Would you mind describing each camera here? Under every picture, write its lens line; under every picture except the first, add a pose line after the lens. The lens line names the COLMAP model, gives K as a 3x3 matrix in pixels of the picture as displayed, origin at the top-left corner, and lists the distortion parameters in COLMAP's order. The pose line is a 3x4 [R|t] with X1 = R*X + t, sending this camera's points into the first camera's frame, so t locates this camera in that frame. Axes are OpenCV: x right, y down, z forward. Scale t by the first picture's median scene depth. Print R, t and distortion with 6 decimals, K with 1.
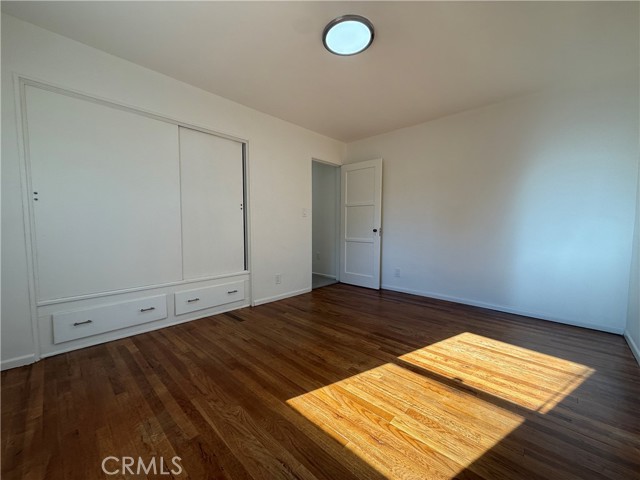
lens RADIAL K [[256.7, 0, 320.2], [0, 256.7, 240.3], [0, 0, 1]] dist [-0.000842, 0.000456]
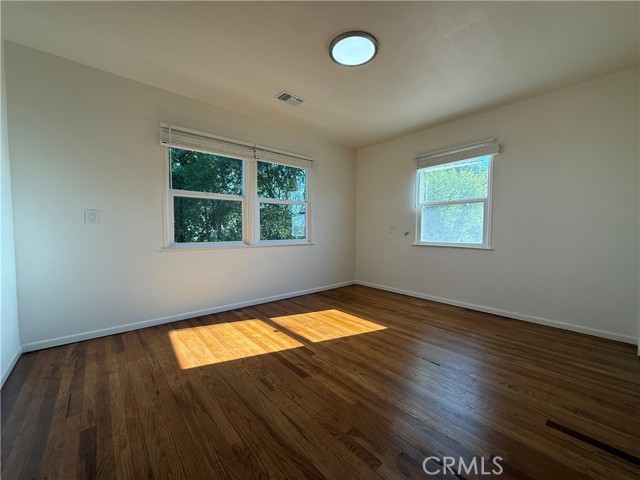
lens RADIAL K [[256.7, 0, 319.1], [0, 256.7, 239.5], [0, 0, 1]] dist [-0.000842, 0.000456]
pose [[-0.995063, -0.014077, 0.098241, 0.136360], [-0.003165, 0.993887, 0.110360, -0.132080], [-0.099194, 0.109504, -0.989025, 2.118348]]
